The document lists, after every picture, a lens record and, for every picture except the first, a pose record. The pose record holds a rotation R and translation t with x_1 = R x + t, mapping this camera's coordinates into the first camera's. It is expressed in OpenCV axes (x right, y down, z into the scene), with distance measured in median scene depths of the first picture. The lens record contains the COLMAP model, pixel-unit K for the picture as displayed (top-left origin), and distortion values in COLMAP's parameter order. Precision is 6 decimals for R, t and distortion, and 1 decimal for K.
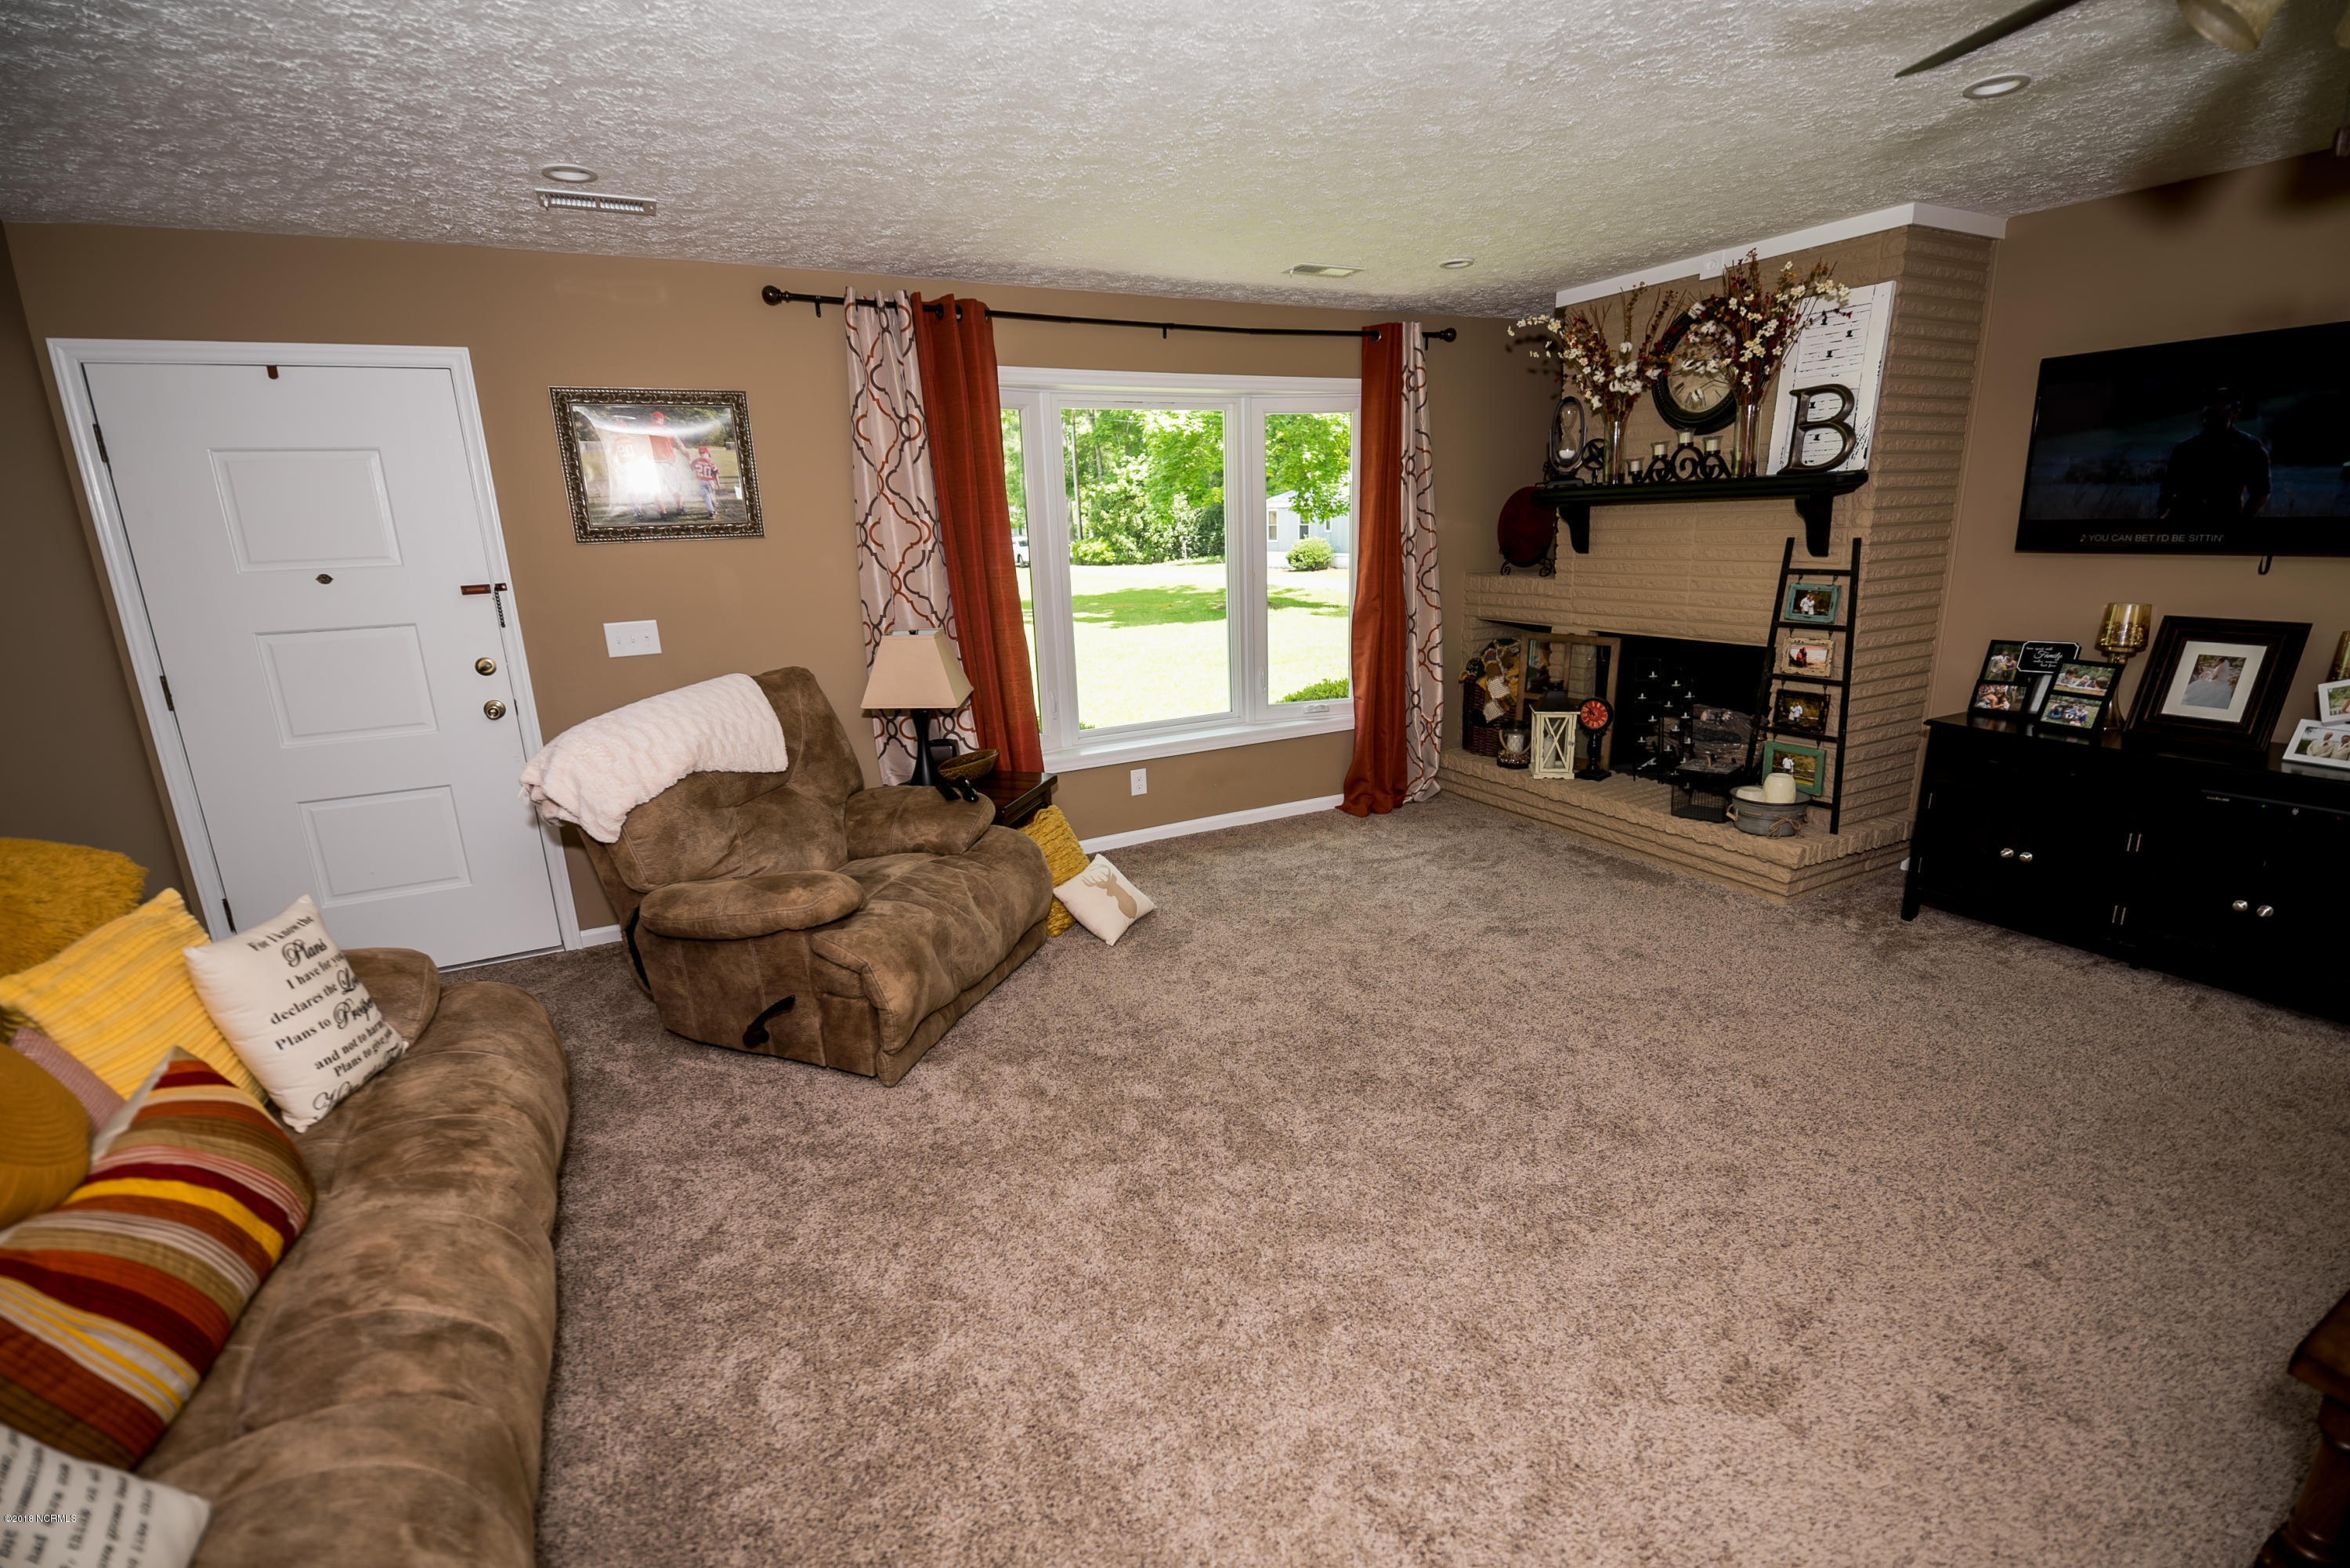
lens RADIAL K [[1024.3, 0, 1186.6], [0, 1024.3, 786.5], [0, 0, 1]] dist [-0.012156, -0.003563]
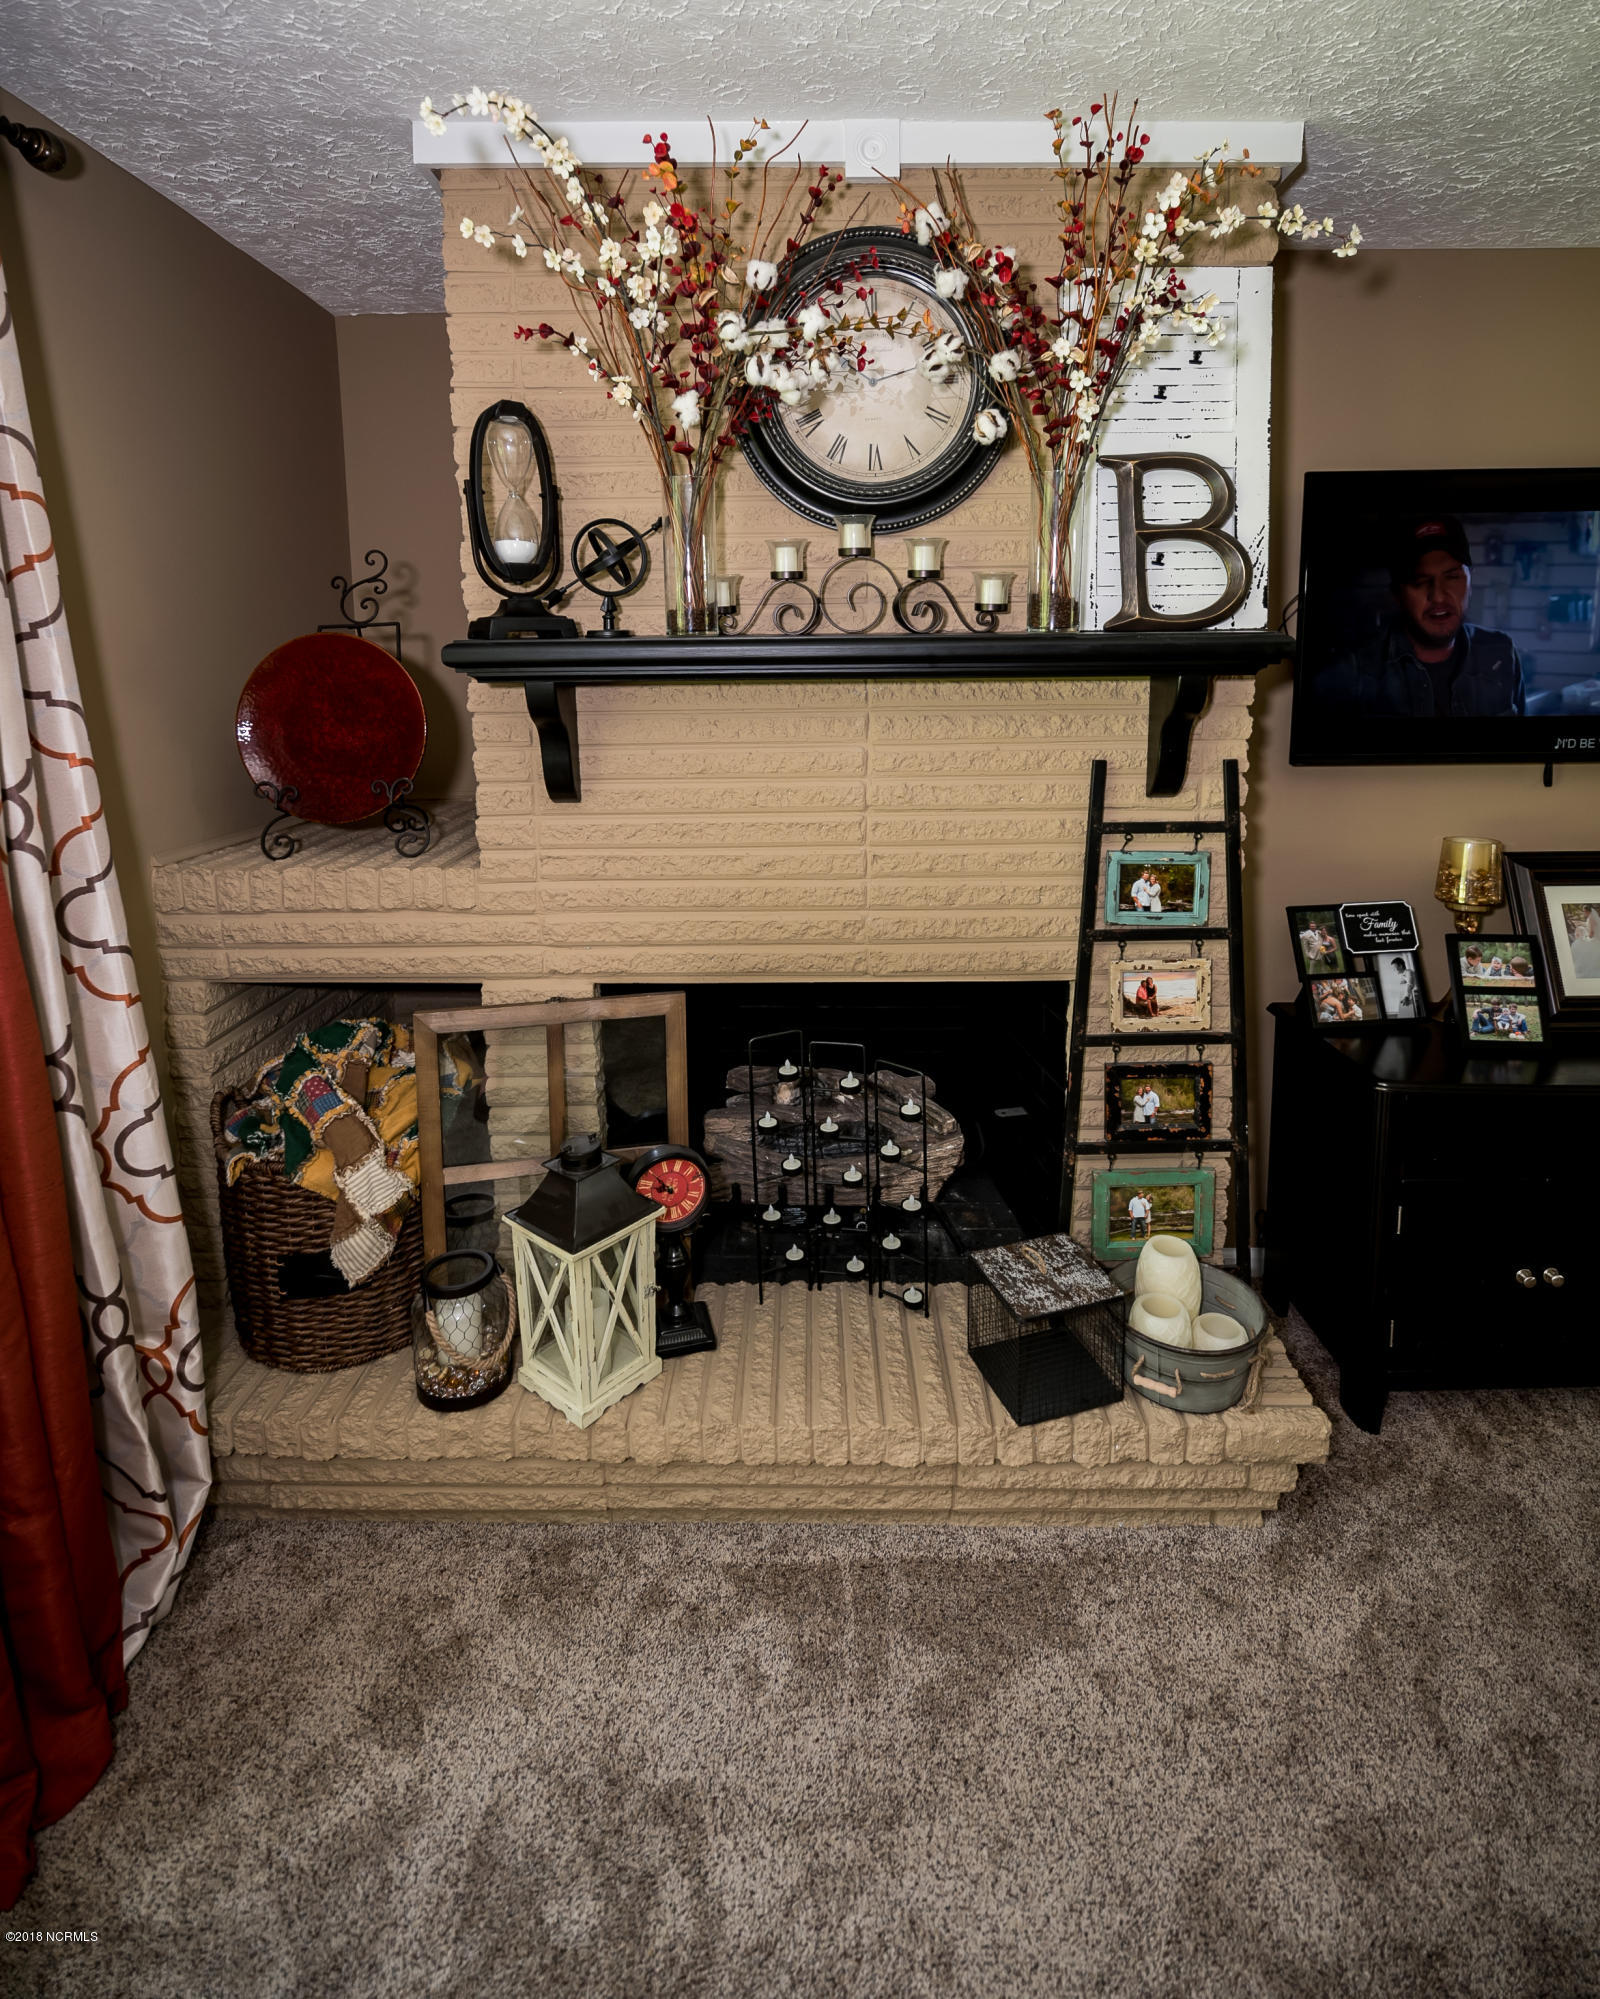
lens RADIAL K [[1038.2, 0, 811.0], [0, 1038.2, 800.8], [0, 0, 1]] dist [-0.000873, -0.001587]
pose [[0.473837, -0.087242, 0.876280, 0.098294], [0.212602, 0.976979, -0.017694, -0.248993], [-0.854563, 0.194683, 0.481477, 0.895030]]
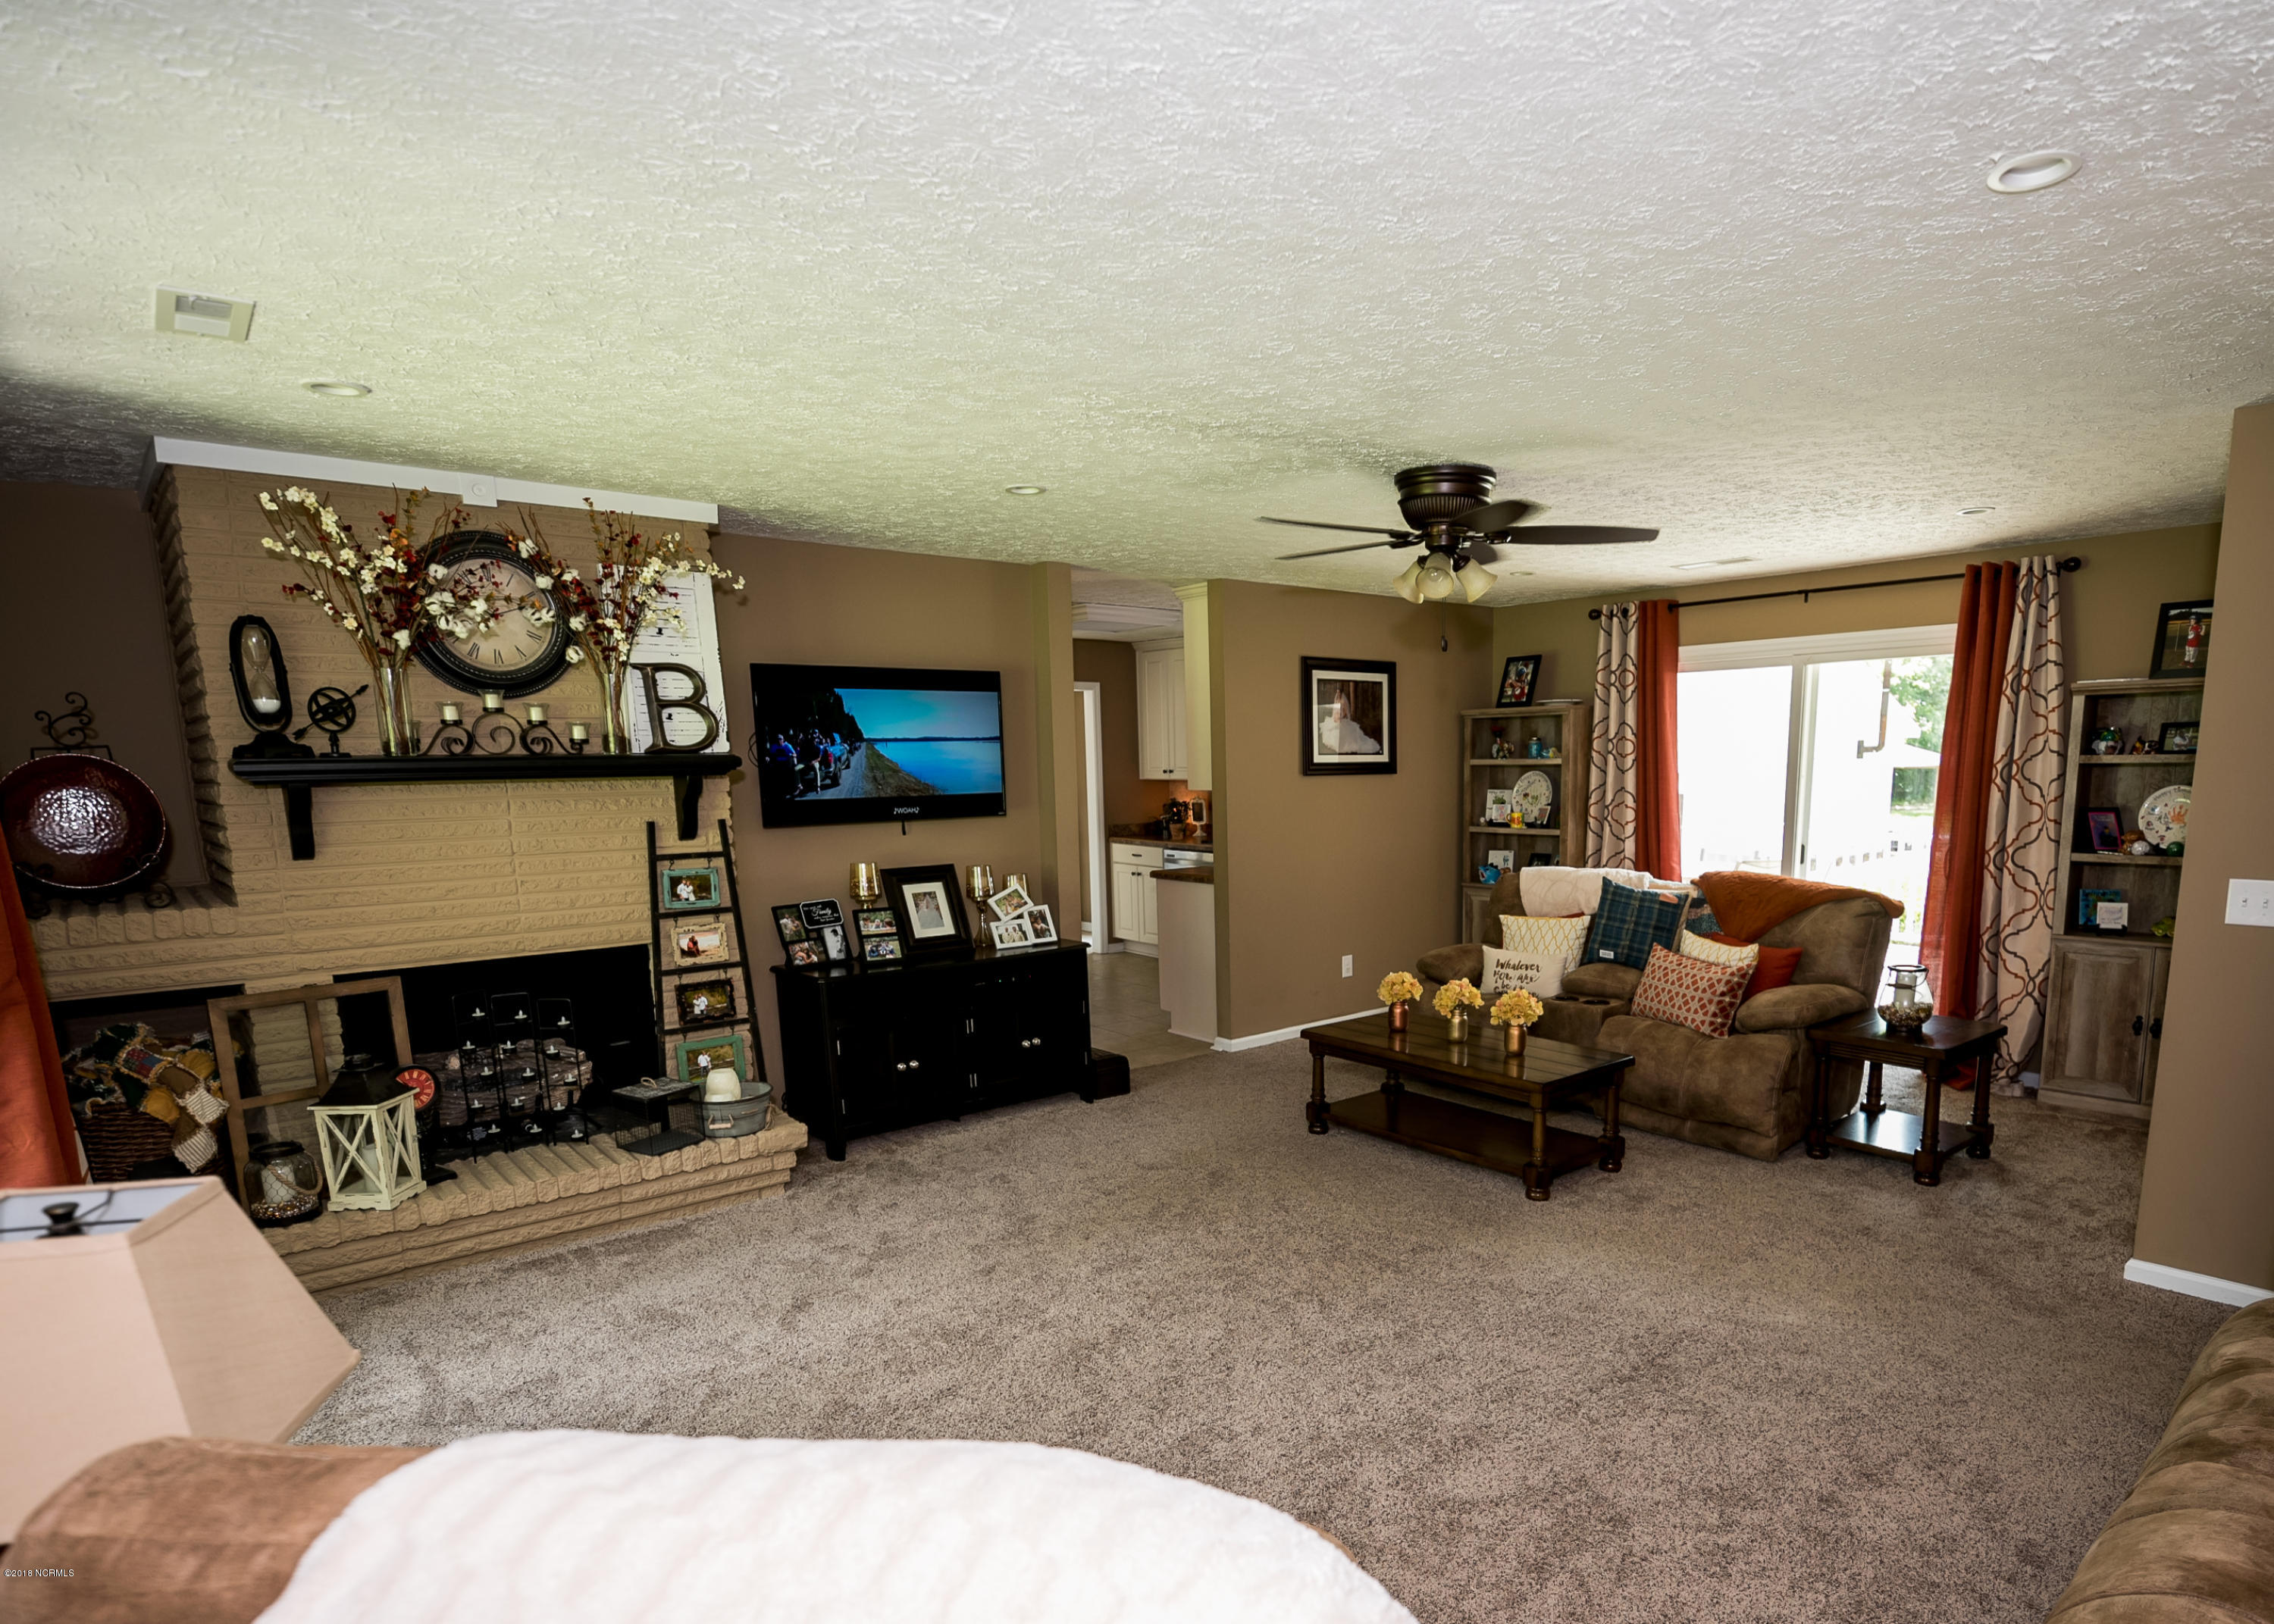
lens RADIAL K [[1238.0, 0, 1272.4], [0, 1238.0, 985.1], [0, 0, 1]] dist [-0.018213, -0.001958]
pose [[-0.255541, -0.135127, 0.957308, -0.628564], [0.260659, 0.943888, 0.202812, -0.187311], [-0.930997, 0.301358, -0.205980, 0.763016]]
